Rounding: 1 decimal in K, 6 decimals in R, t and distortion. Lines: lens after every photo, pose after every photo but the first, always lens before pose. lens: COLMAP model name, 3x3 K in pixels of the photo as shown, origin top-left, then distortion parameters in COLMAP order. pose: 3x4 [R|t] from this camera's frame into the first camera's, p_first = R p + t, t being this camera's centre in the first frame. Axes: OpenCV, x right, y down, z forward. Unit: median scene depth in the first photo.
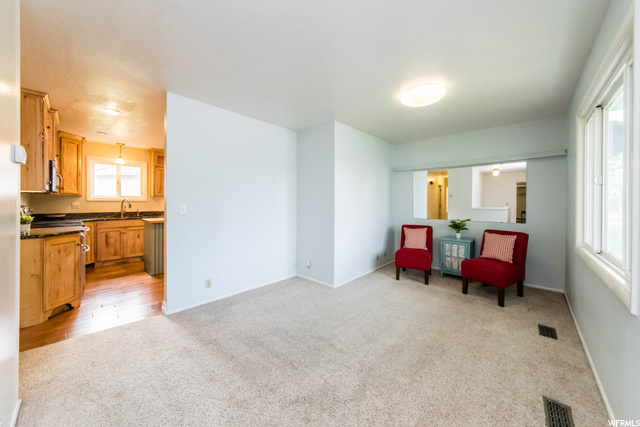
lens RADIAL K [[270.5, 0, 308.8], [0, 270.5, 204.9], [0, 0, 1]] dist [-0.000538, 0.000117]
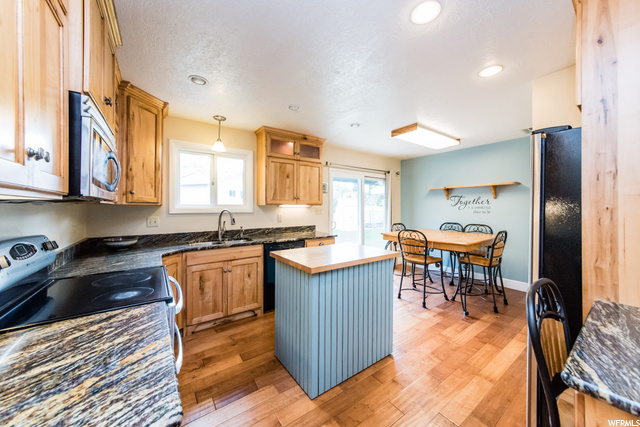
lens RADIAL K [[227.0, 0, 292.3], [0, 227.0, 205.9], [0, 0, 1]] dist [-0.000747, -0.000028]
pose [[0.984883, -0.002844, -0.173198, -0.469812], [0.000847, 0.999932, -0.011603, -0.026161], [0.173219, 0.011280, 0.984819, 0.556892]]
